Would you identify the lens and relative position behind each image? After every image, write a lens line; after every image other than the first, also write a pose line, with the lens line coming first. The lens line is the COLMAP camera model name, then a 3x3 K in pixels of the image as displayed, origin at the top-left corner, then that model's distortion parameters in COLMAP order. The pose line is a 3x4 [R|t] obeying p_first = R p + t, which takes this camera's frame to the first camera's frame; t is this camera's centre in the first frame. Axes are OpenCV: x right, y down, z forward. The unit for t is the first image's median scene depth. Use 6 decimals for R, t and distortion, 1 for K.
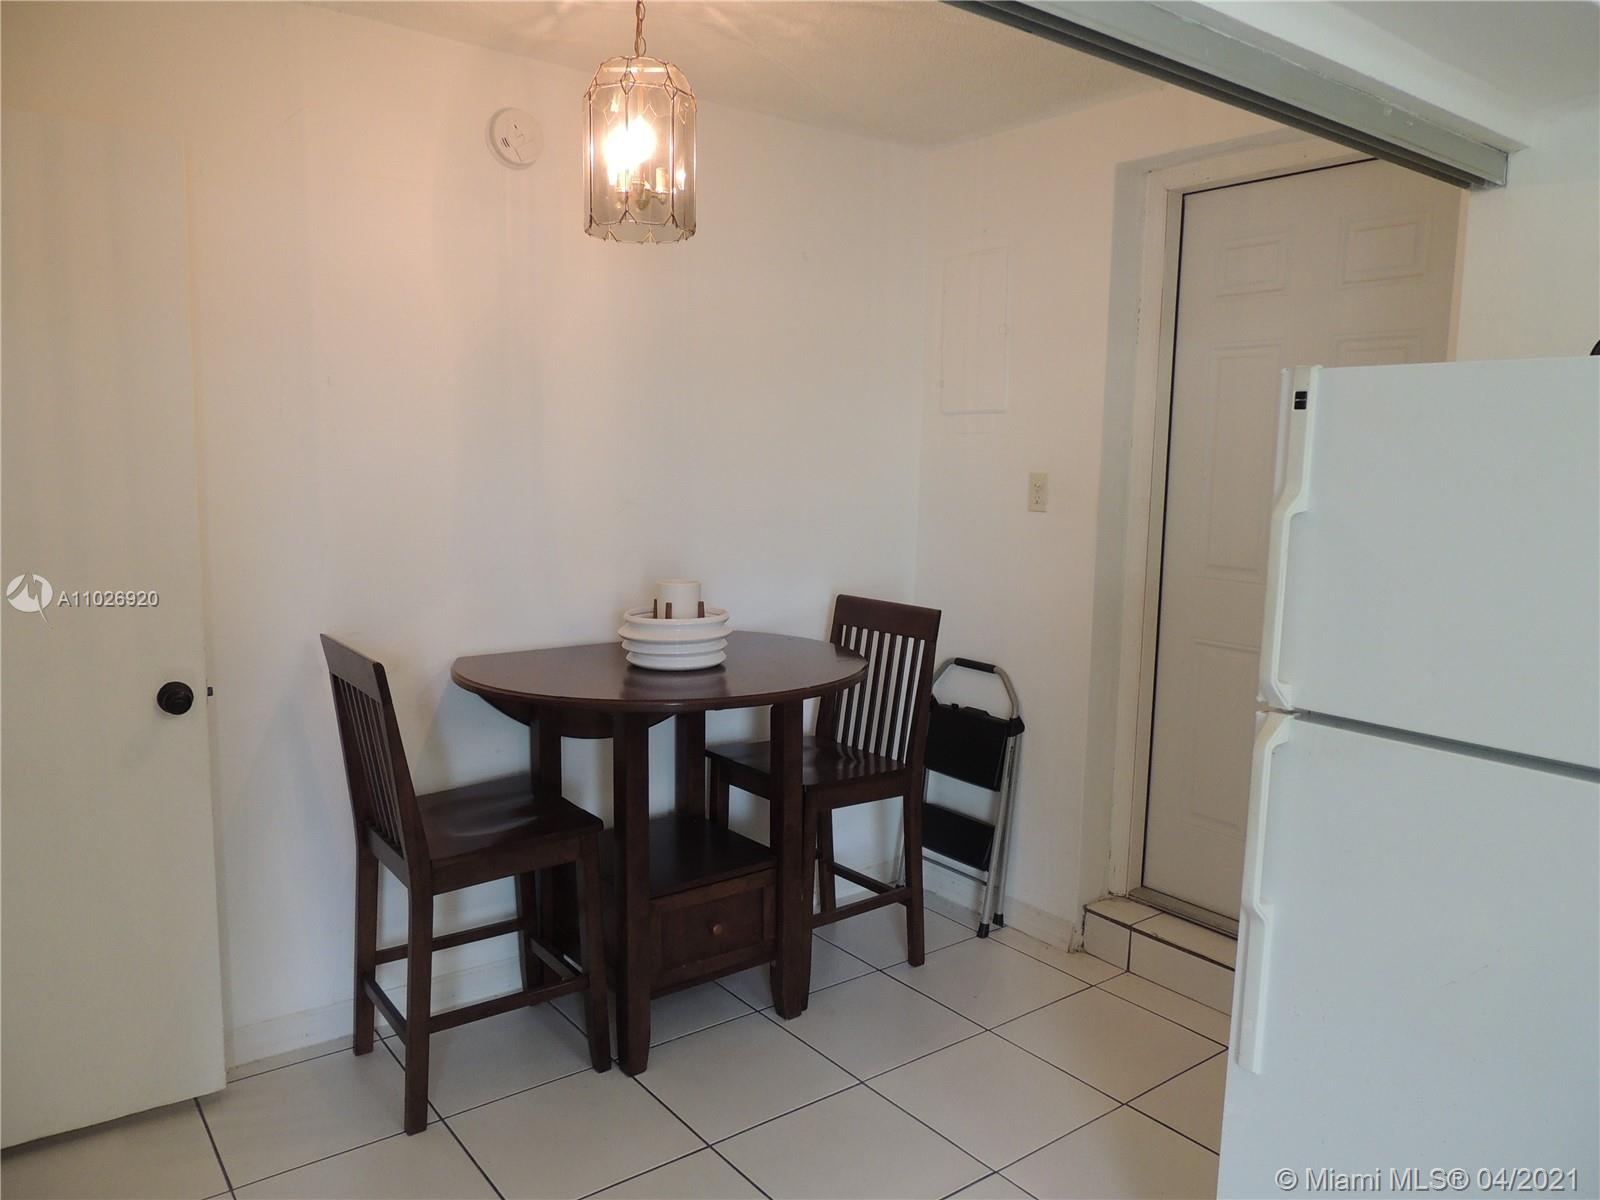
lens RADIAL K [[1139.4, 0, 792.6], [0, 1139.4, 608.4], [0, 0, 1]] dist [-0.016084, 0.004217]
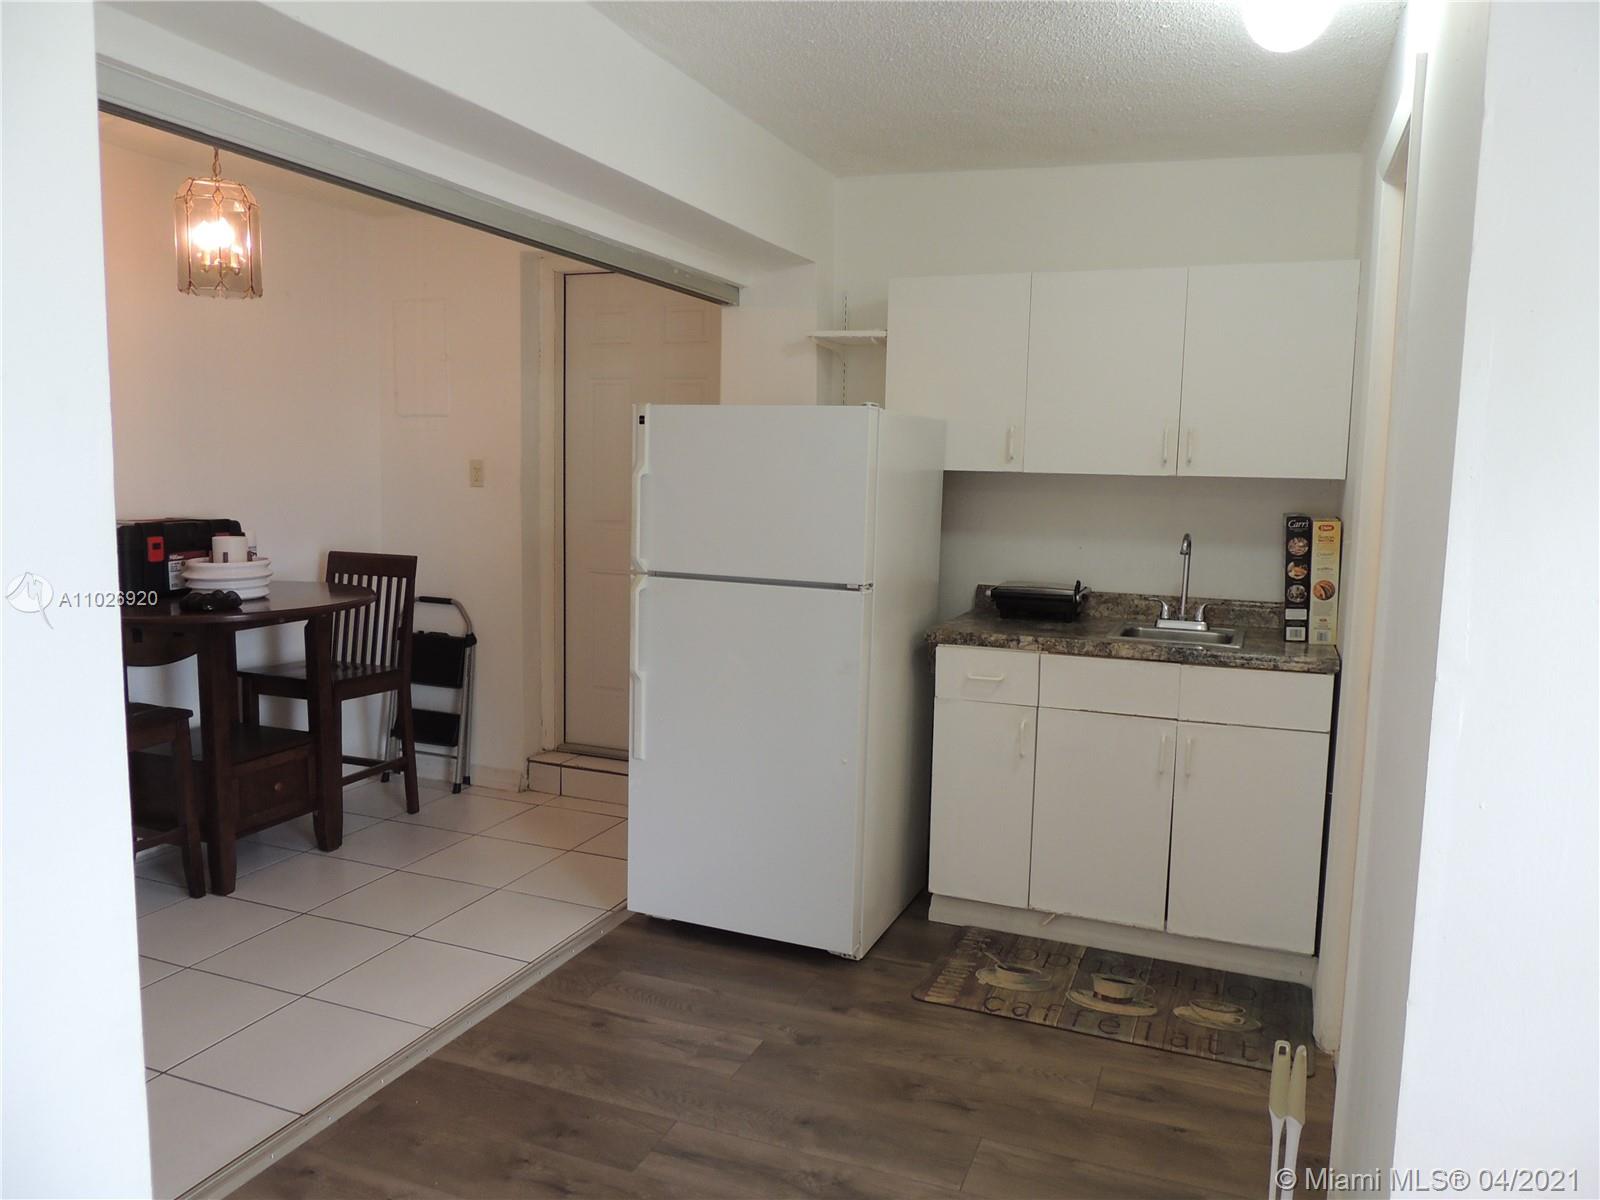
lens RADIAL K [[1139.4, 0, 805.6], [0, 1139.4, 603.6], [0, 0, 1]] dist [-0.016084, 0.004217]
pose [[0.852778, -0.059796, 0.518838, -0.191302], [0.059661, 0.998074, 0.016967, 0.064474], [-0.518854, 0.016486, 0.854704, -0.447614]]
